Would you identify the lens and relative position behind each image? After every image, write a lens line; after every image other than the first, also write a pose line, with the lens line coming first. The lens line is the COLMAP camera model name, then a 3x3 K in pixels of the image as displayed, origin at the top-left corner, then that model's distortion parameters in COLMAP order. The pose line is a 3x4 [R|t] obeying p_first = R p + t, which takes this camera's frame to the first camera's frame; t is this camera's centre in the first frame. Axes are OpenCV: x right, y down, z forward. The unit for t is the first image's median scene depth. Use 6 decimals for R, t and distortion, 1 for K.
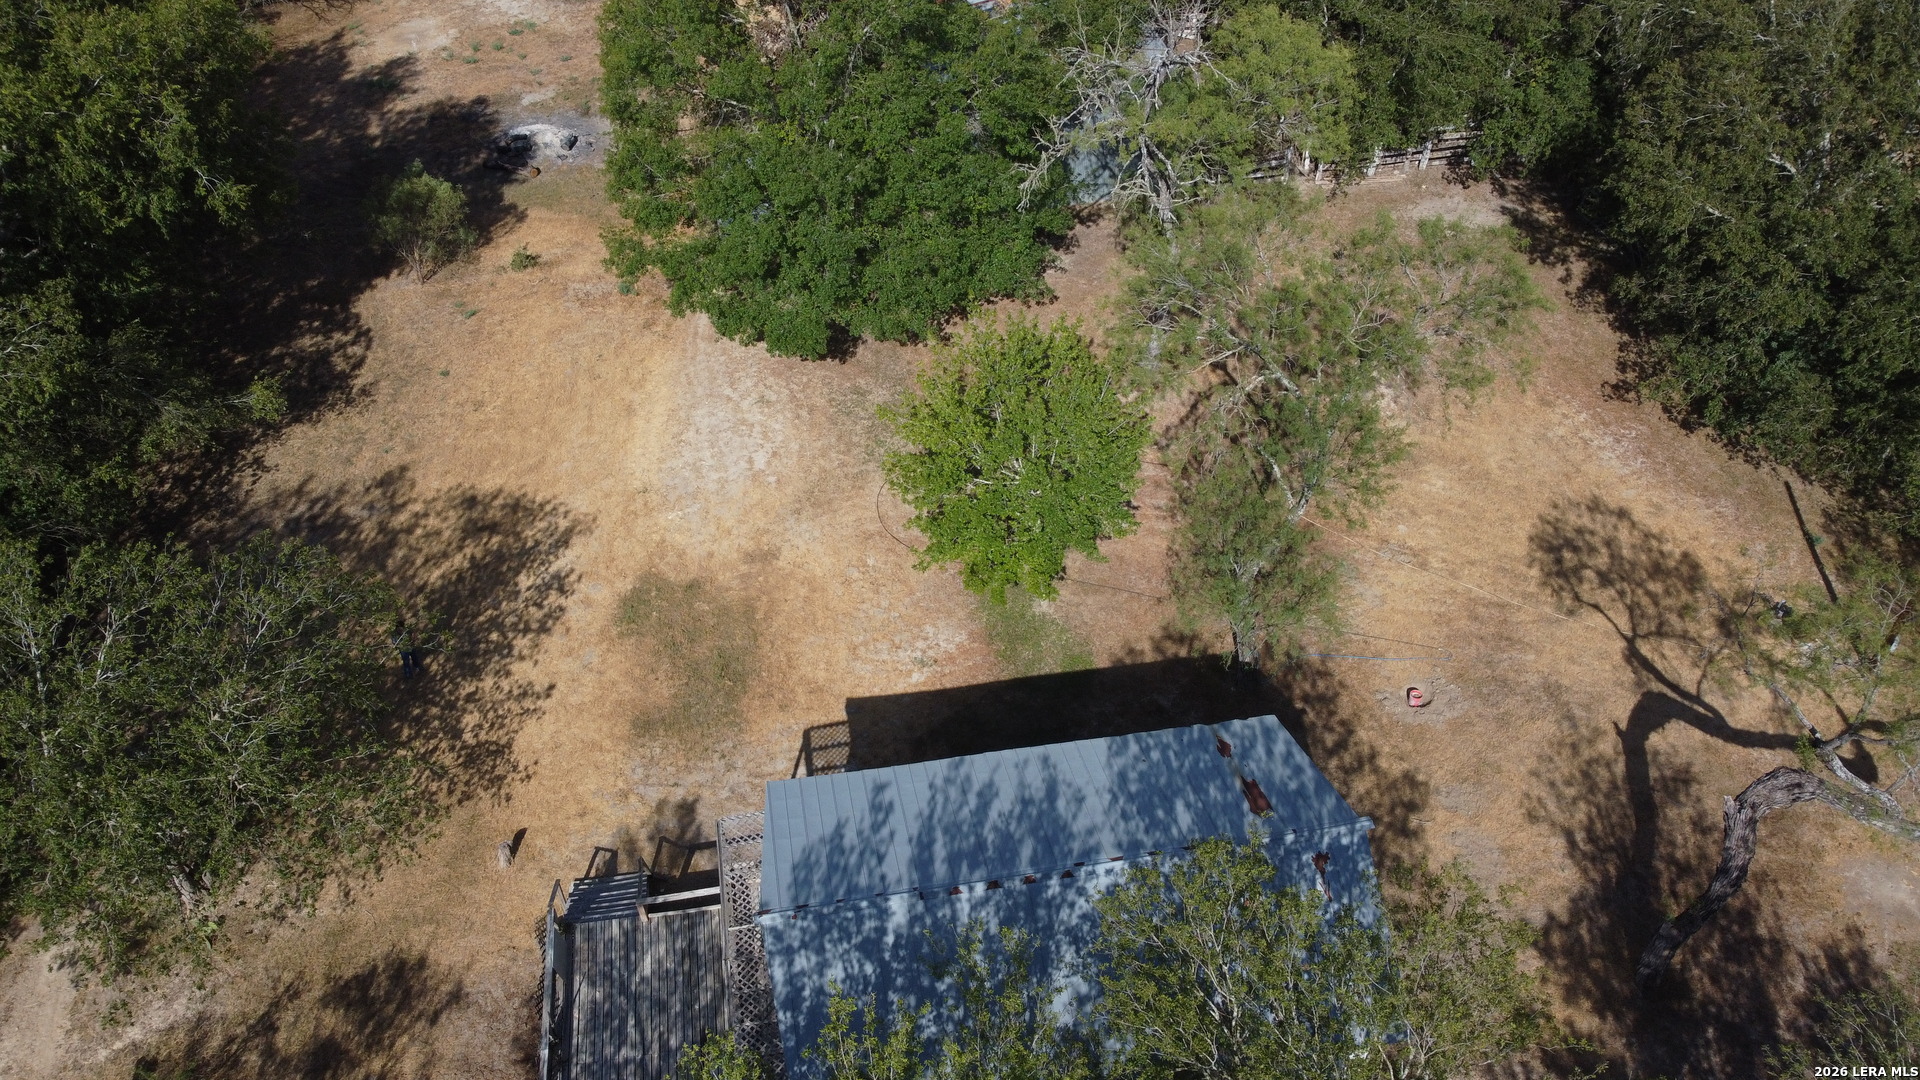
lens RADIAL K [[1456.0, 0, 963.0], [0, 1456.0, 569.3], [0, 0, 1]] dist [0.004209, -0.001535]
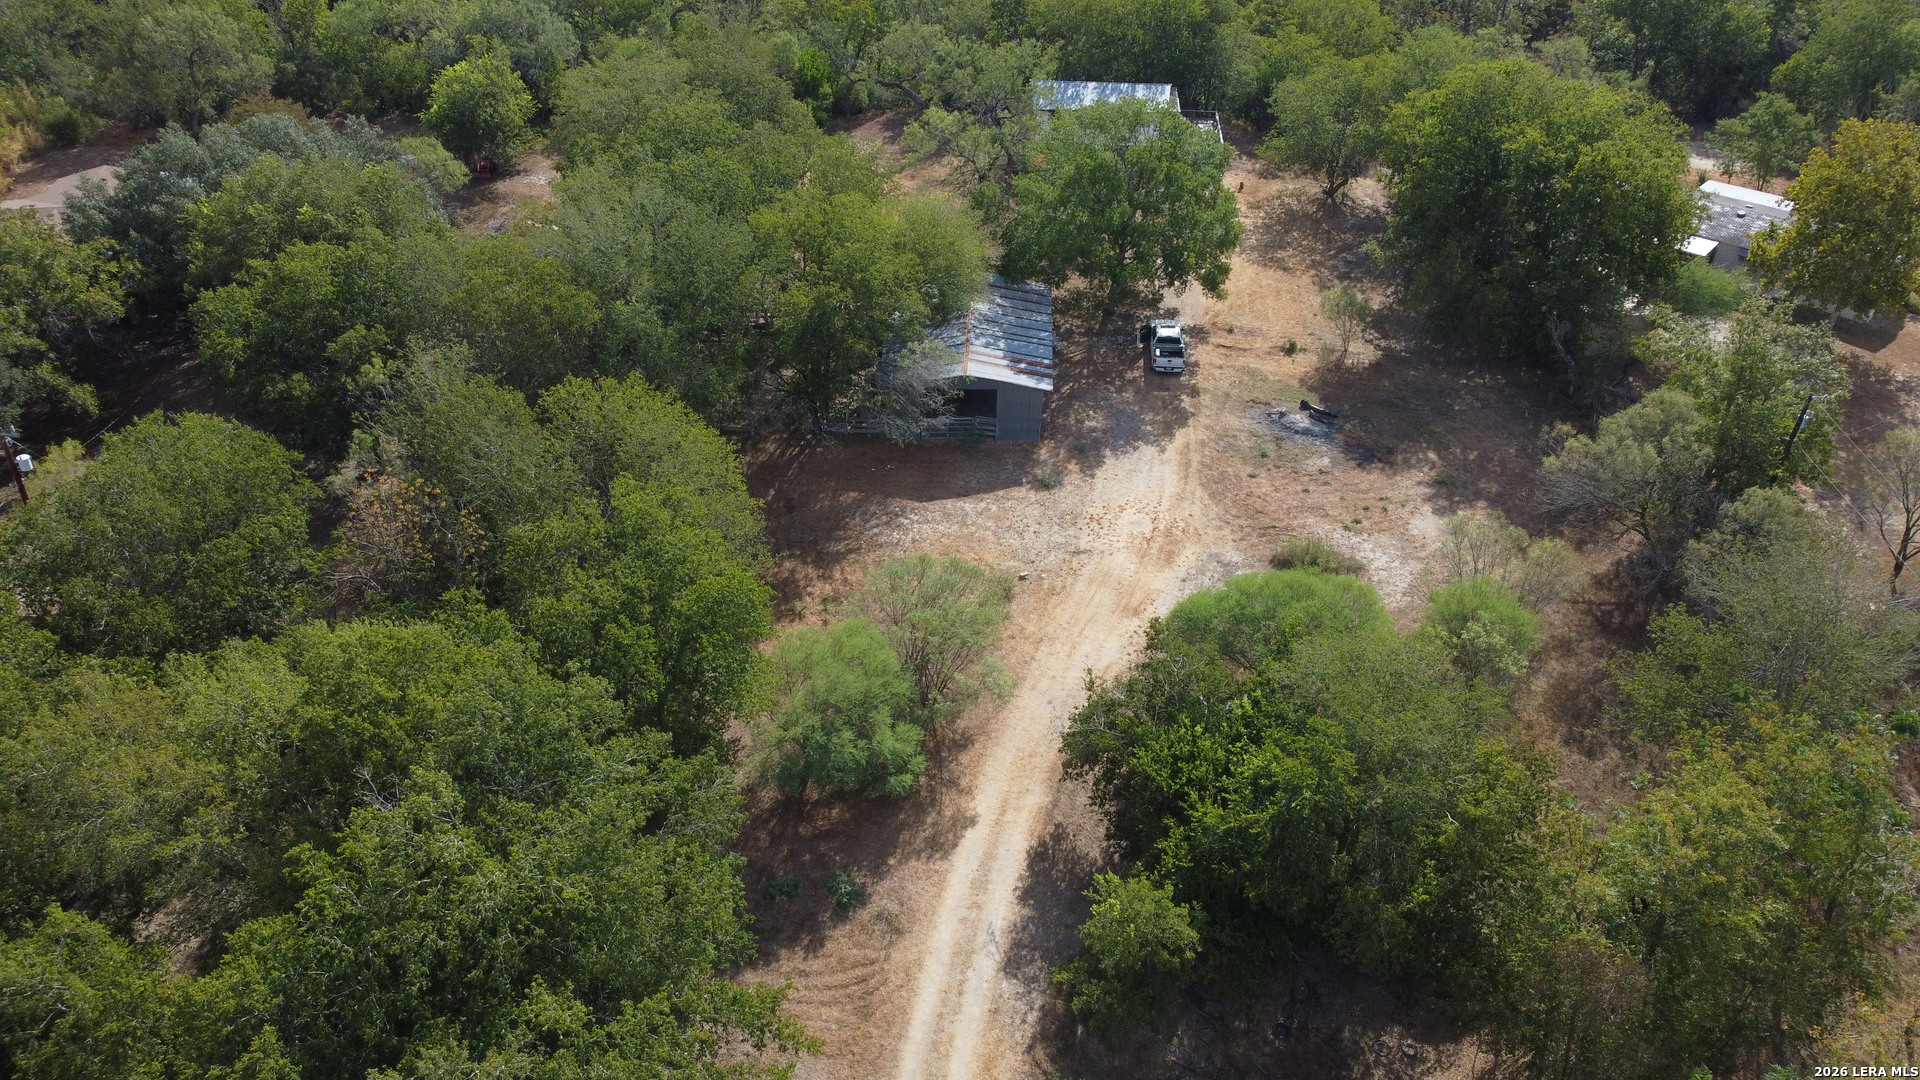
lens RADIAL K [[1456.0, 0, 930.6], [0, 1456.0, 531.3], [0, 0, 1]] dist [0.004209, -0.001535]
pose [[-0.966552, -0.158751, 0.201432, -0.342323], [0.165297, 0.214922, 0.962541, -2.471179], [-0.196097, 0.963642, -0.181492, 2.060102]]
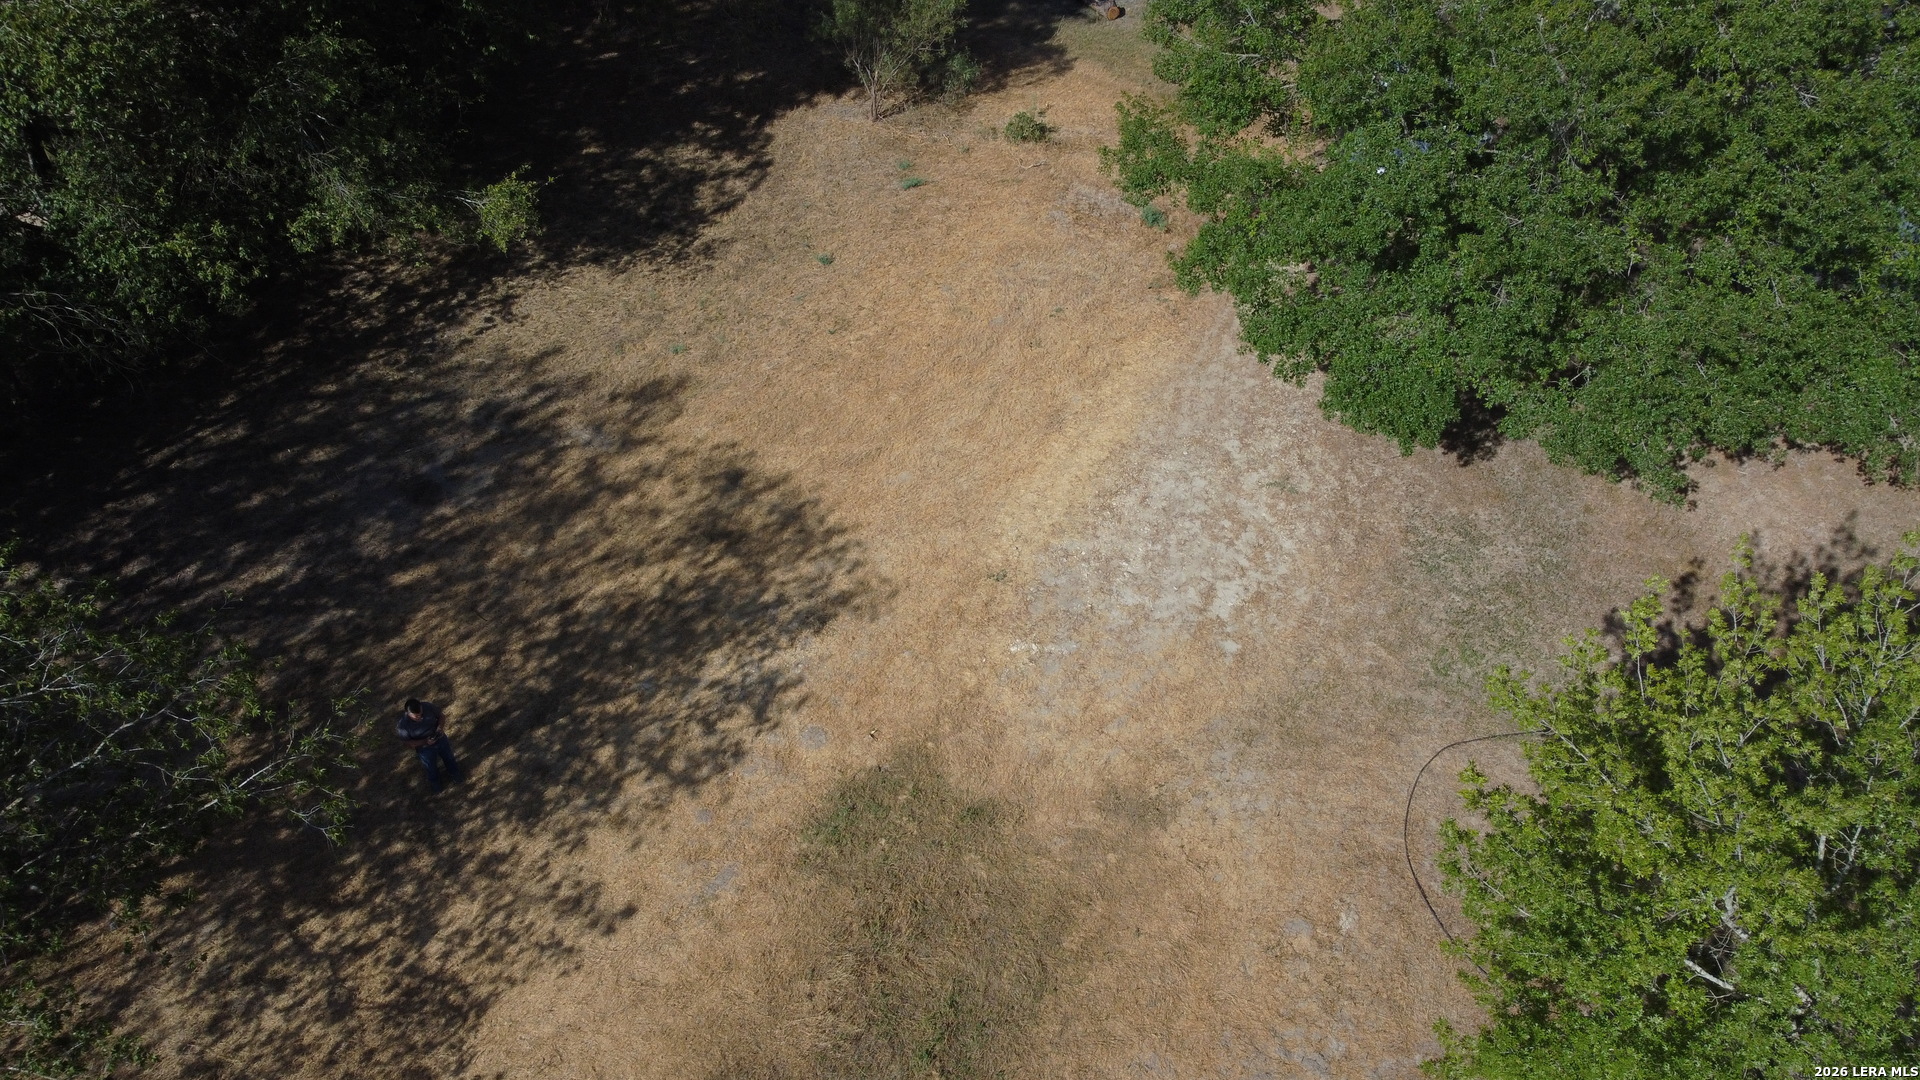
lens RADIAL K [[1456.0, 0, 931.4], [0, 1456.0, 550.7], [0, 0, 1]] dist [0.004209, -0.001535]
pose [[0.857242, 0.370250, -0.357841, -0.054699], [-0.362419, 0.927516, 0.091471, -0.107109], [0.365770, 0.051276, 0.929292, 0.514968]]
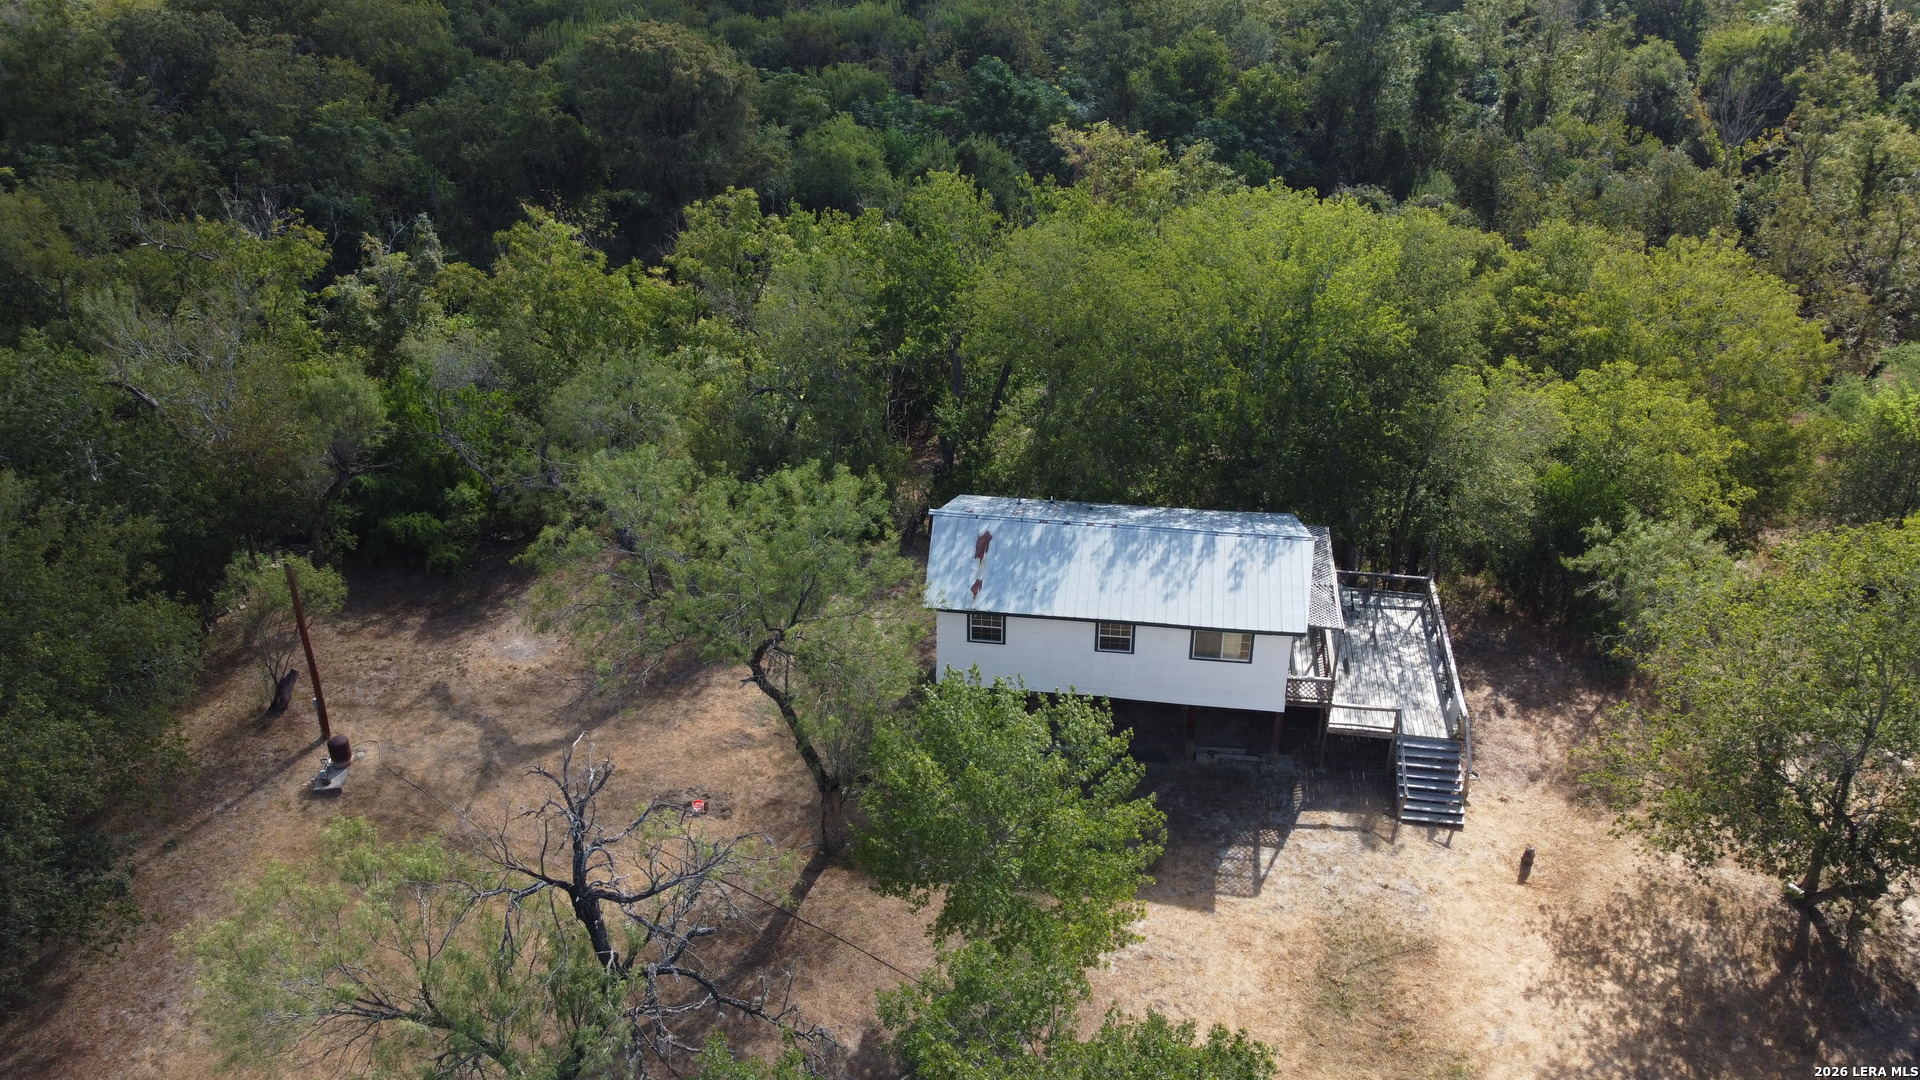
lens RADIAL K [[1456.0, 0, 953.4], [0, 1456.0, 537.4], [0, 0, 1]] dist [0.004209, -0.001535]
pose [[-0.946312, -0.158473, 0.281743, -0.134047], [0.217372, 0.333133, 0.917481, -0.850790], [-0.239253, 0.929467, -0.280800, 0.966142]]
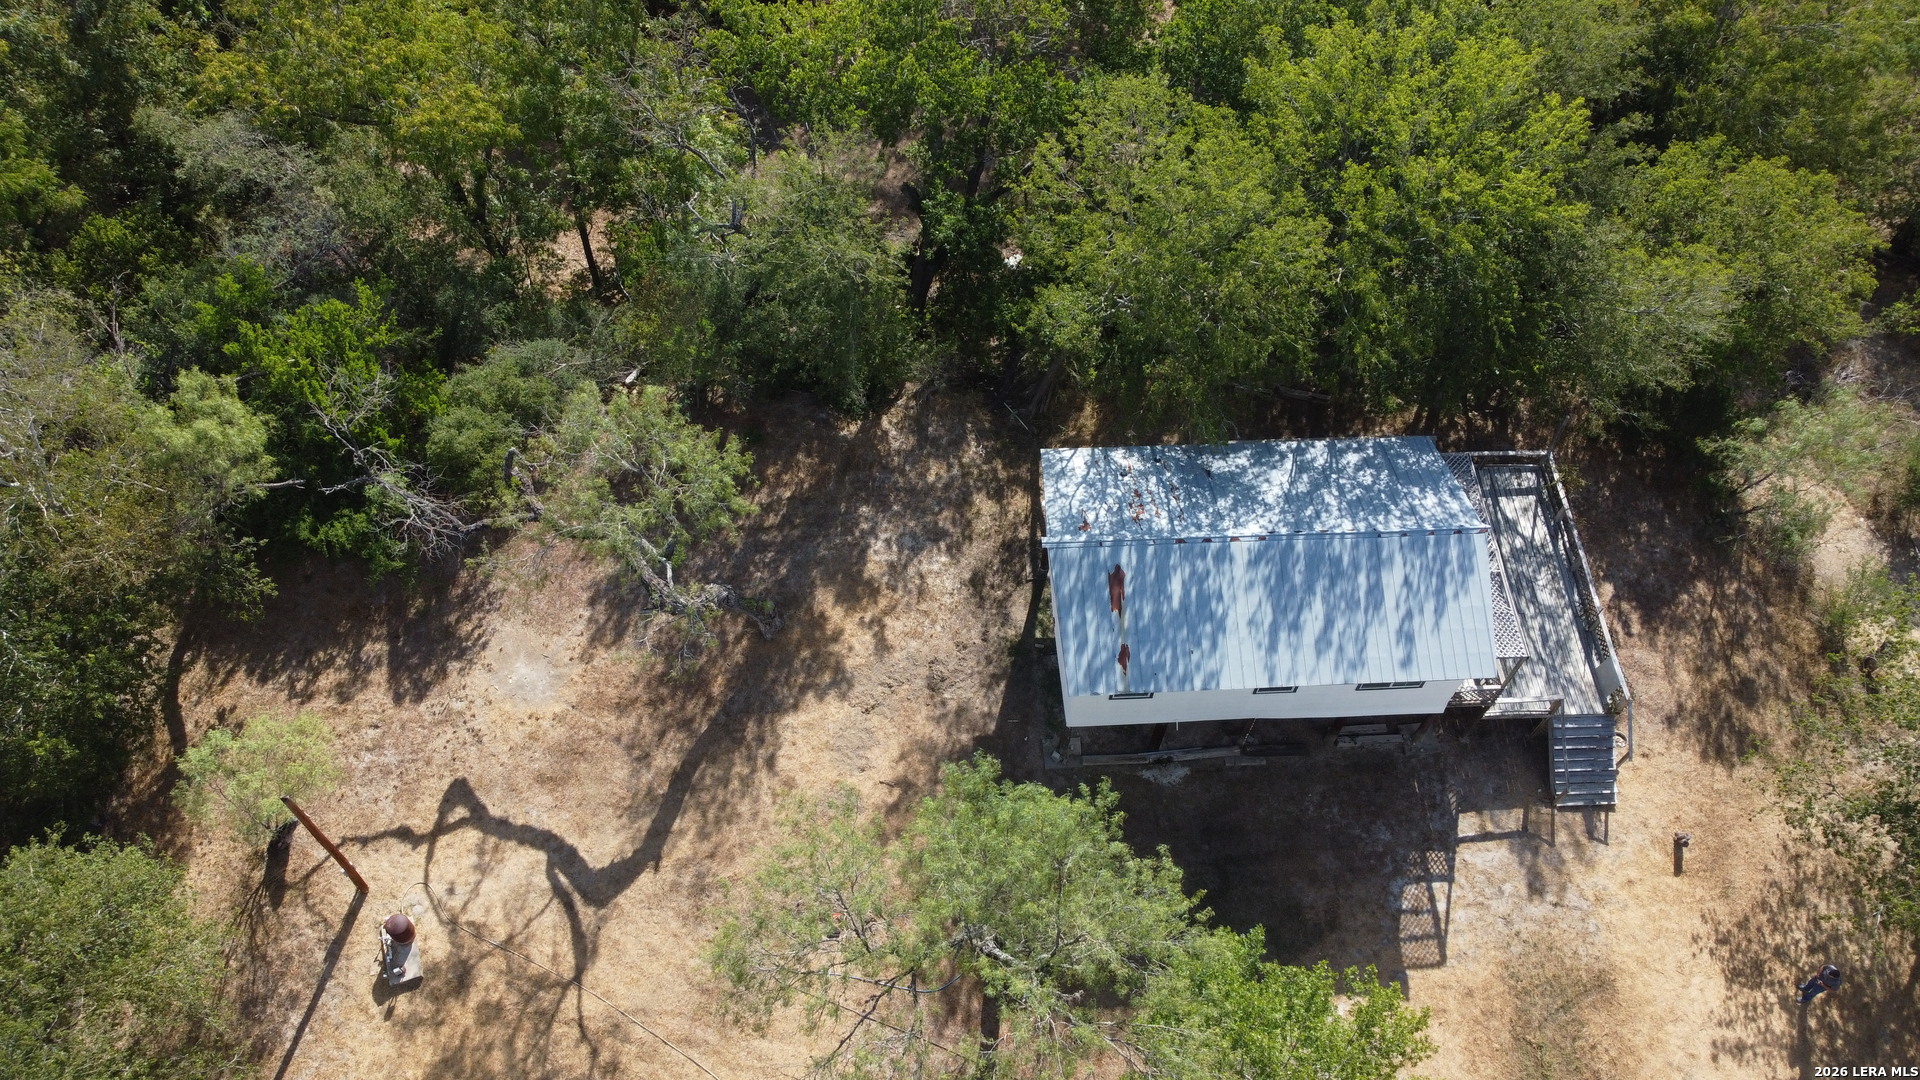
lens RADIAL K [[1456.0, 0, 956.1], [0, 1456.0, 561.3], [0, 0, 1]] dist [0.004209, -0.001535]
pose [[-0.991959, -0.124951, 0.020110, 0.217602], [0.045840, -0.206618, 0.977347, -0.747136], [-0.117965, 0.970411, 0.210684, 0.486221]]
